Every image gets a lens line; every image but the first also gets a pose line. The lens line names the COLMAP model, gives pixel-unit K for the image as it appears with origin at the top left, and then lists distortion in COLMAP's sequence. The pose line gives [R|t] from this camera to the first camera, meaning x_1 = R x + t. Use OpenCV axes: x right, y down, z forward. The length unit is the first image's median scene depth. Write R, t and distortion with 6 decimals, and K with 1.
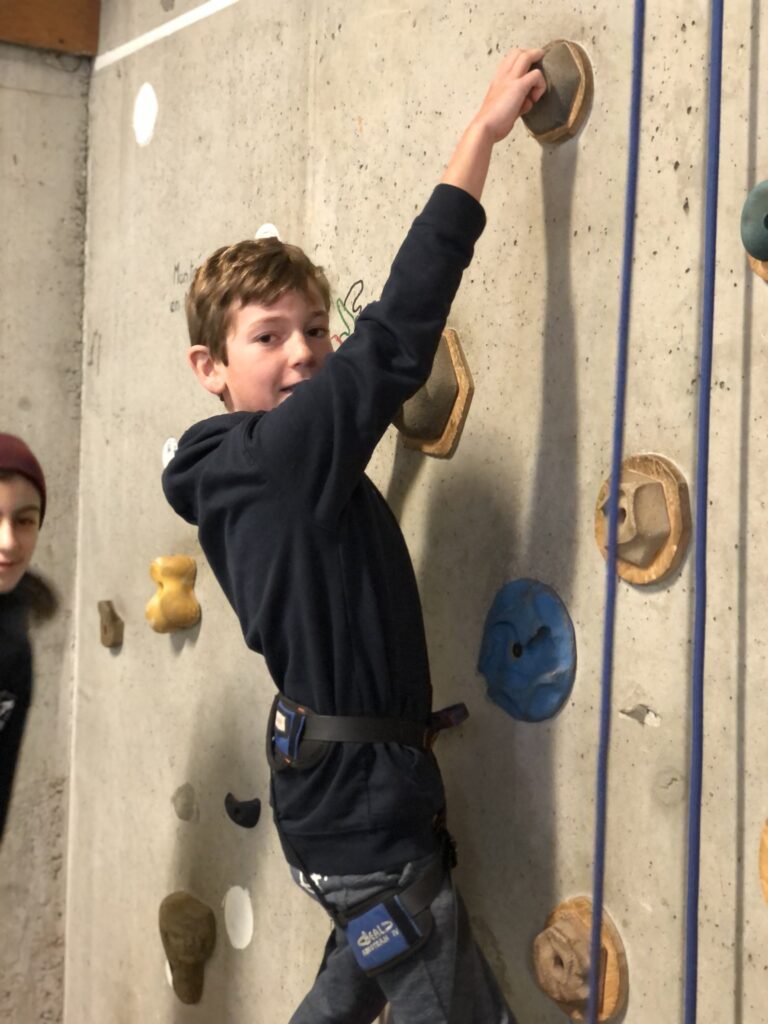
lens RADIAL K [[1534.6, 0, 389.7], [0, 1534.6, 505.4], [0, 0, 1]] dist [0.061158, 0.000000]
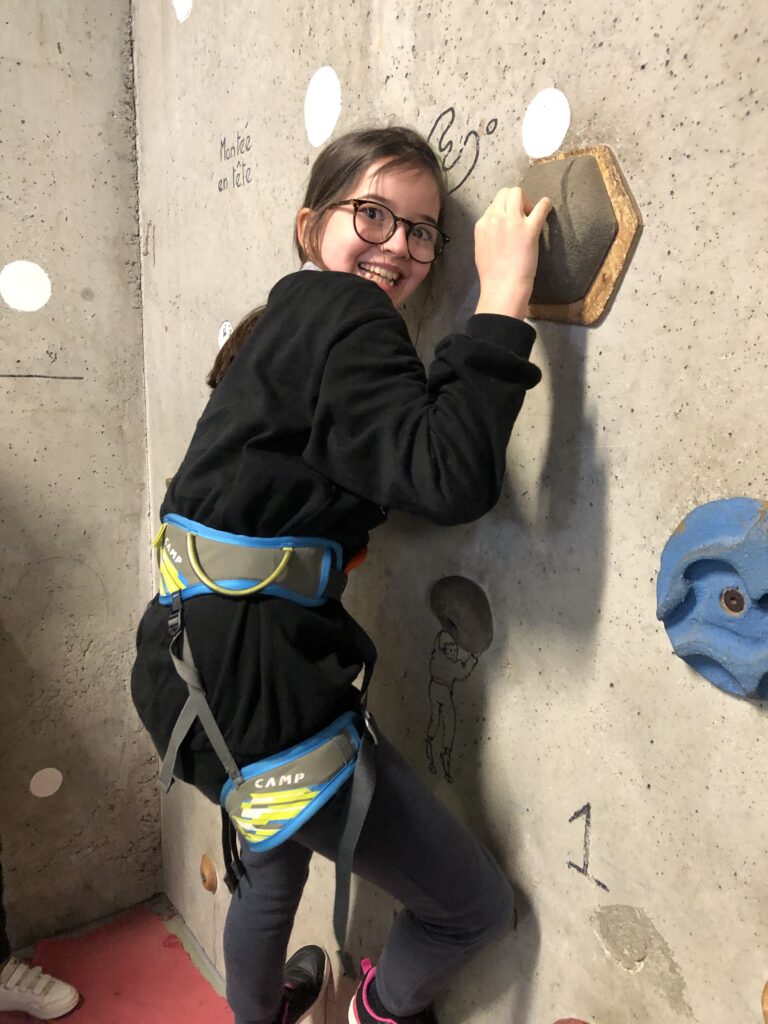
lens RADIAL K [[838.2, 0, 387.5], [0, 838.2, 498.0], [0, 0, 1]] dist [0.035032, -0.029543]
pose [[0.998998, -0.025946, 0.036477, -0.061042], [0.020420, 0.989303, 0.144441, -0.007185], [-0.039834, -0.143551, 0.988841, 0.445011]]
